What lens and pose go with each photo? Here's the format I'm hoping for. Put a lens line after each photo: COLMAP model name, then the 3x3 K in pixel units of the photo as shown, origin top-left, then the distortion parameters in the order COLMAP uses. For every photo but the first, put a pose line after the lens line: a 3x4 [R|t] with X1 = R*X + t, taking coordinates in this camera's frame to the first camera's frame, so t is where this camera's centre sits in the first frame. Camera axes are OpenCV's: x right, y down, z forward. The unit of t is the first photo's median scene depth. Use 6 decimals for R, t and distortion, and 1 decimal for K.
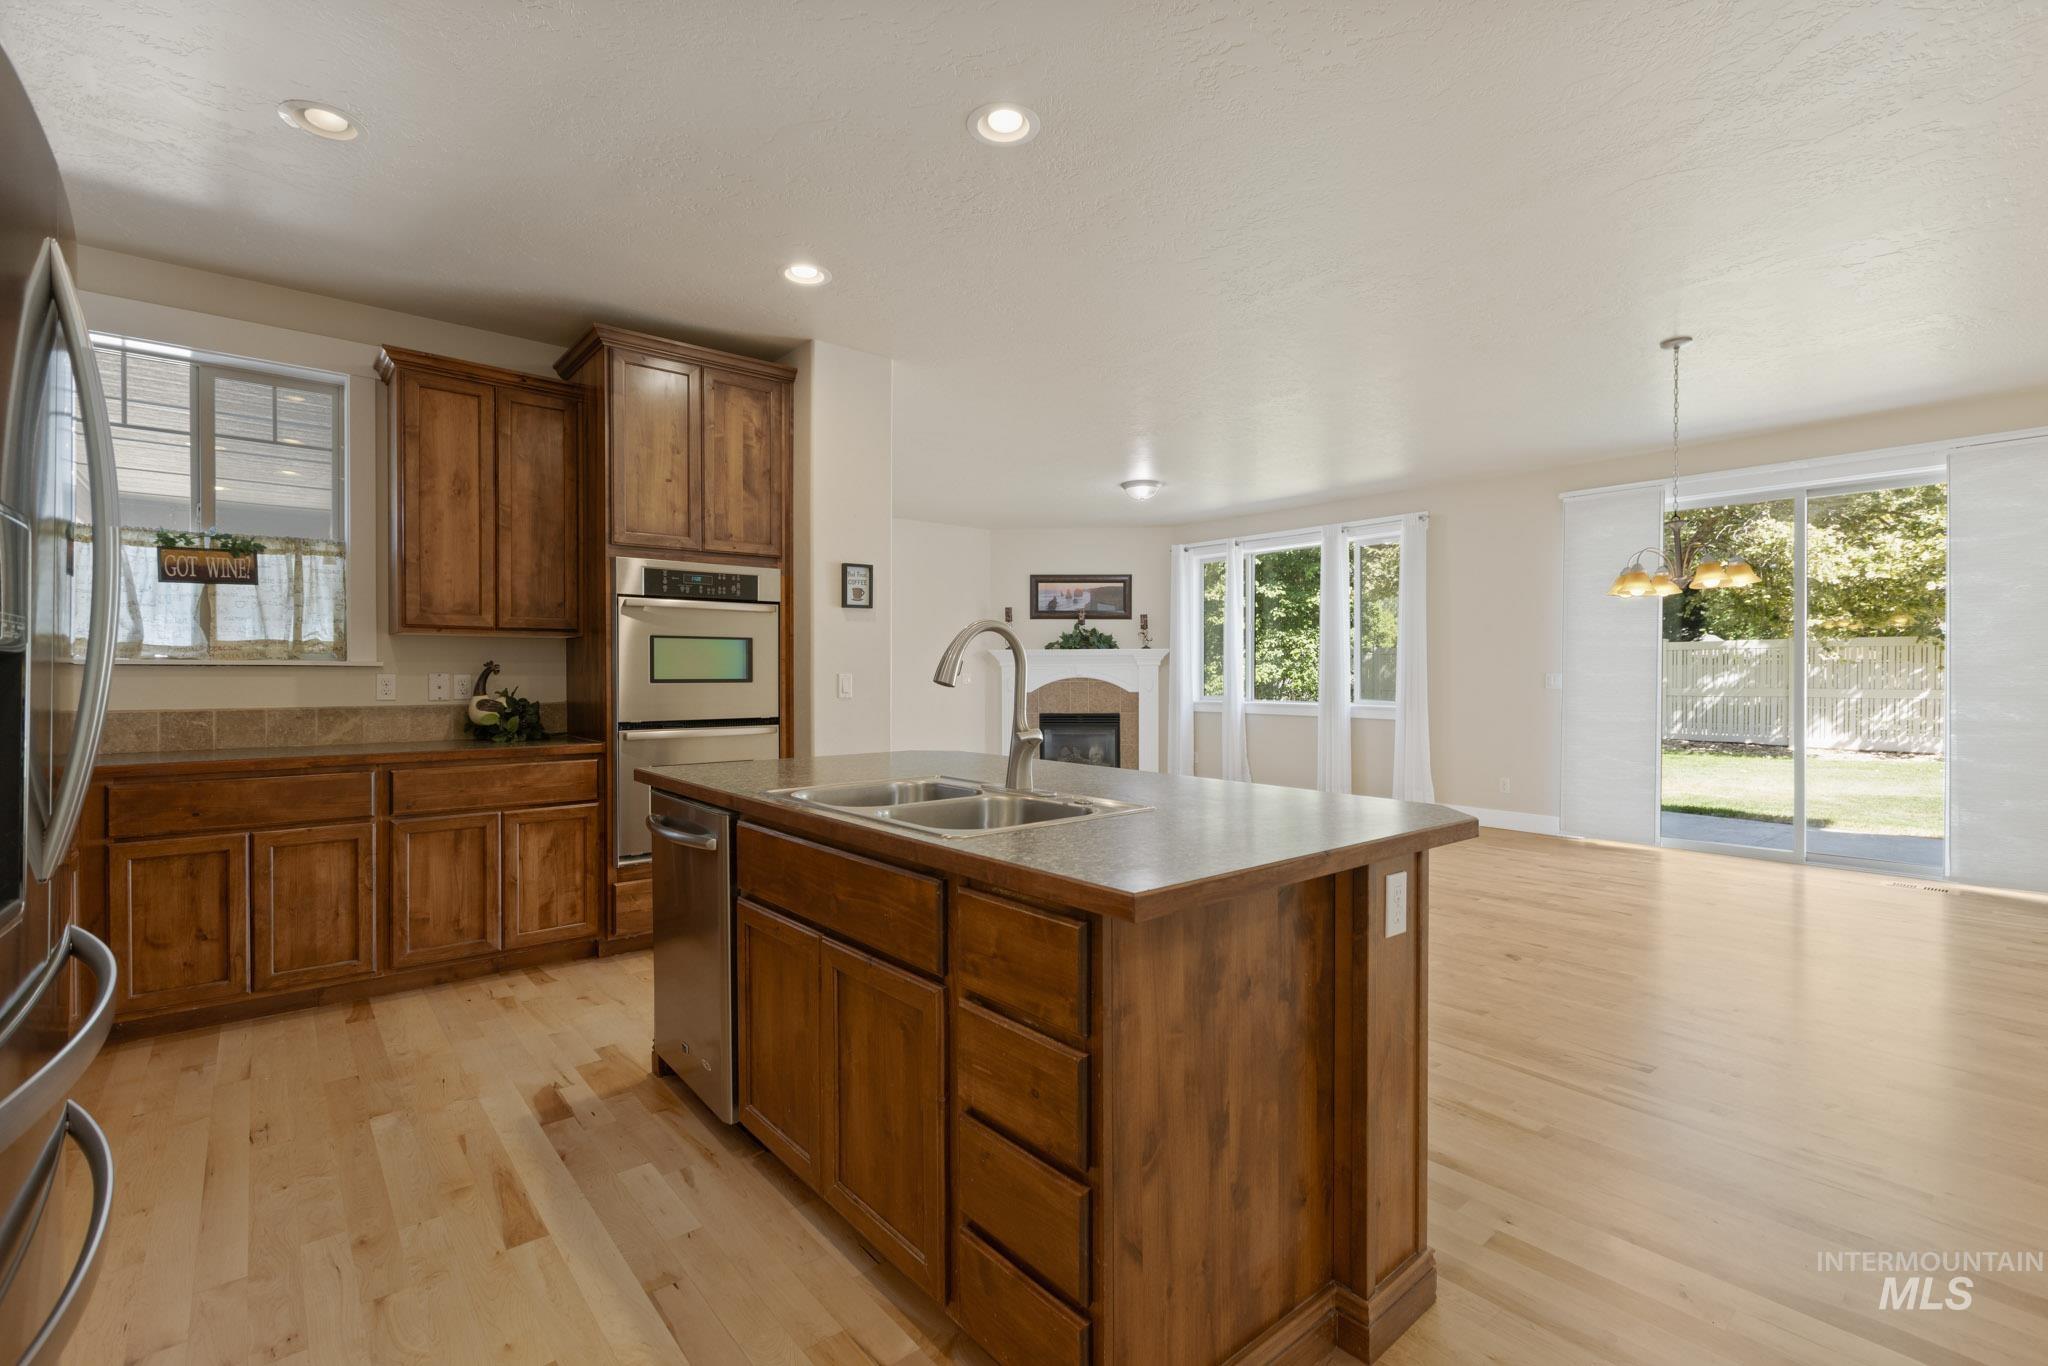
lens RADIAL K [[914.2, 0, 1033.6], [0, 914.2, 681.6], [0, 0, 1]] dist [0.005068, 0.000208]
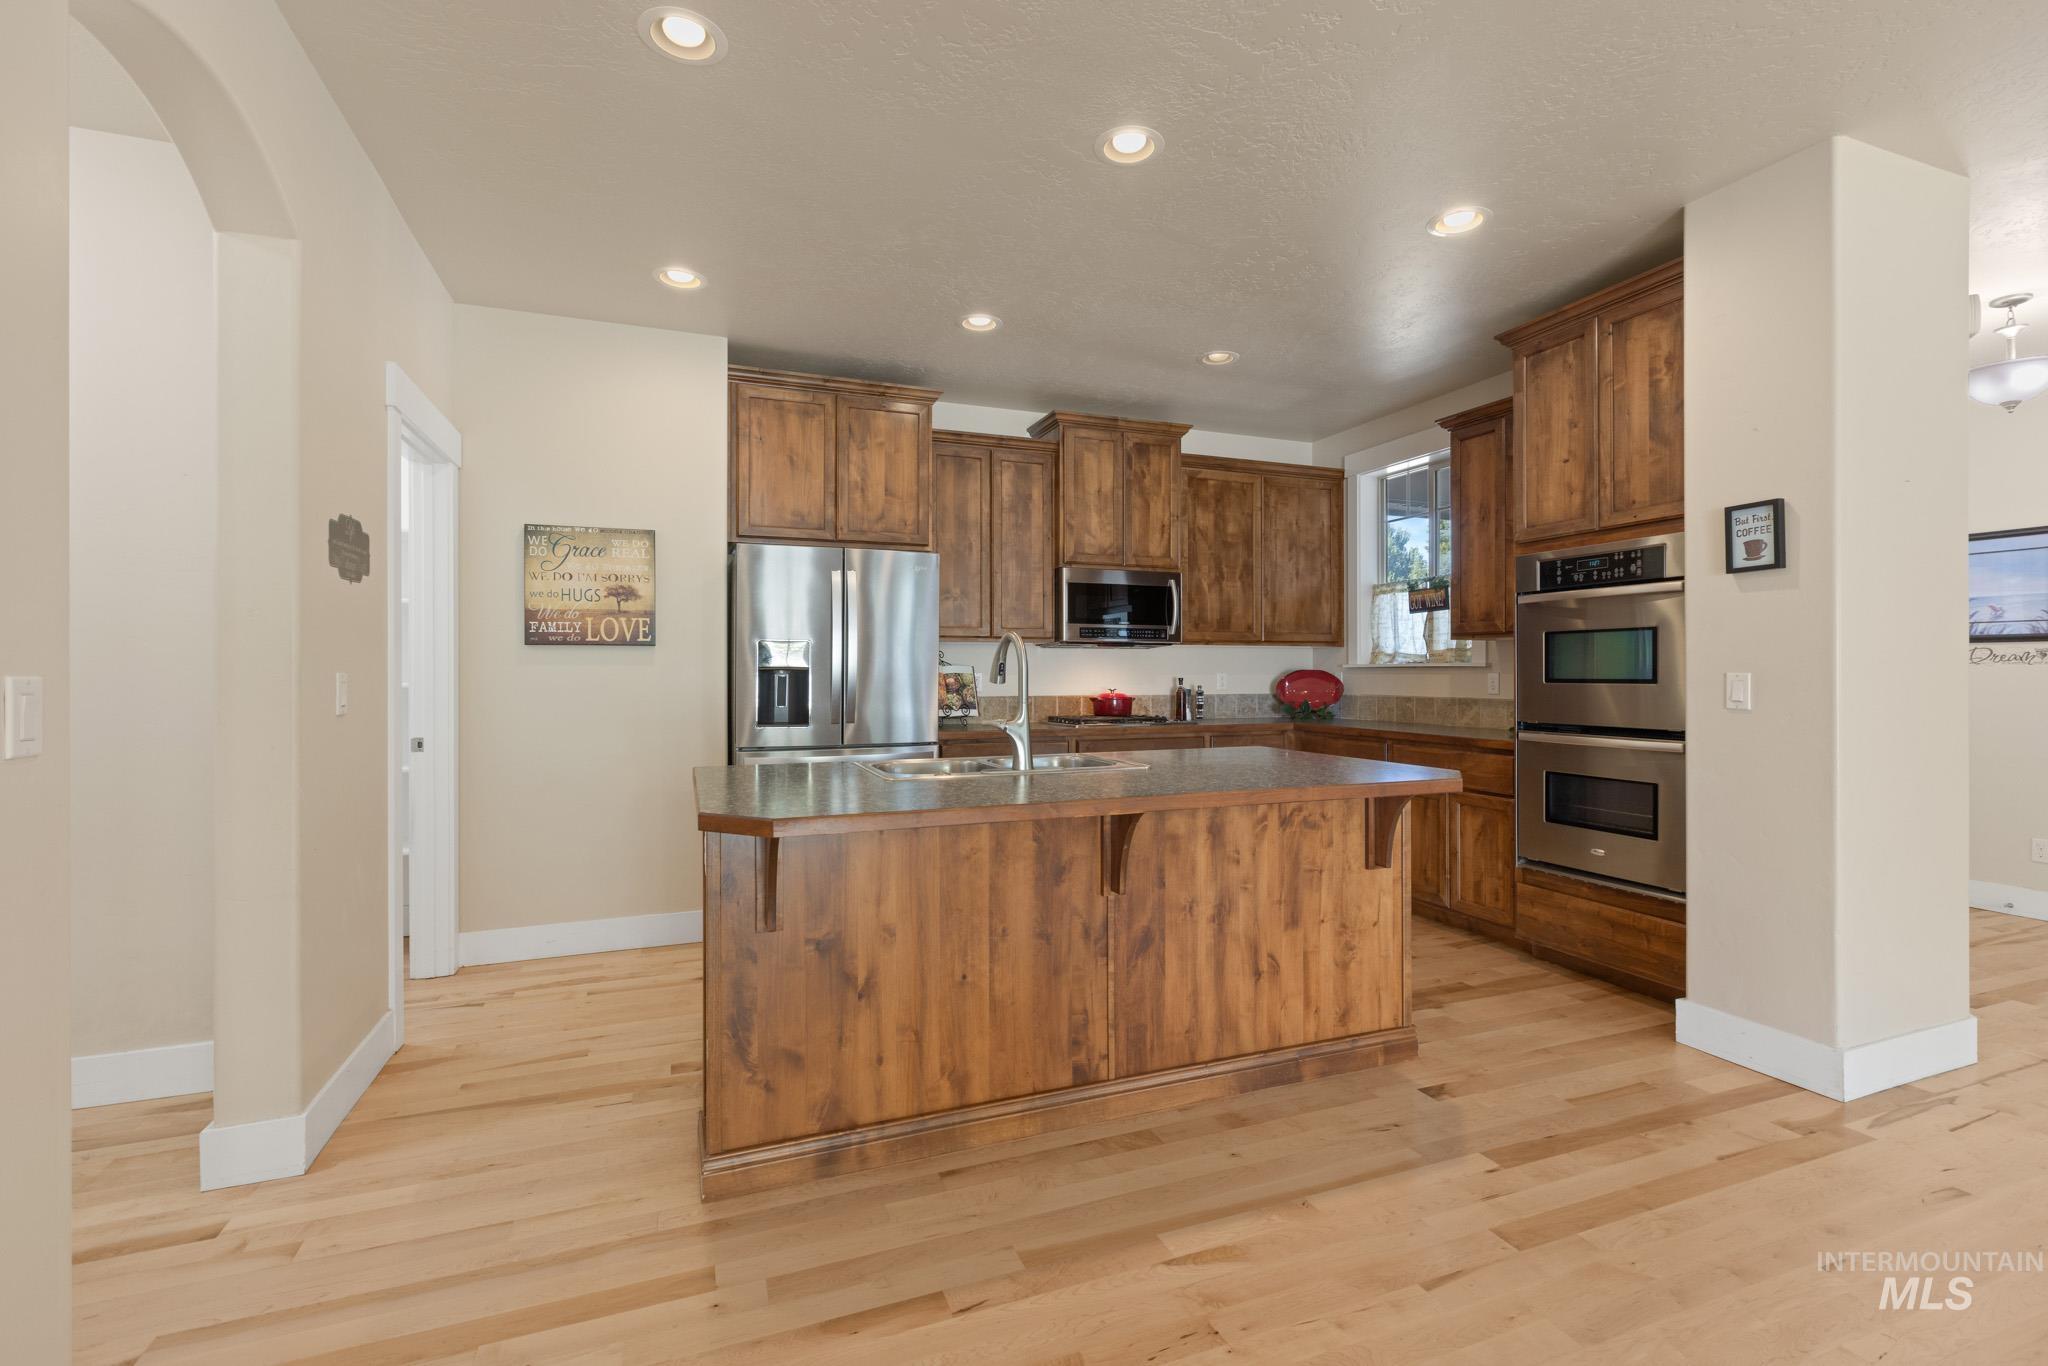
lens RADIAL K [[914.2, 0, 1041.9], [0, 914.2, 673.3], [0, 0, 1]] dist [0.005068, 0.000208]
pose [[-0.323003, 0.002520, -0.946394, 0.629619], [-0.006042, 0.999971, 0.004725, -0.009109], [0.946379, 0.007244, -0.322979, 0.796017]]
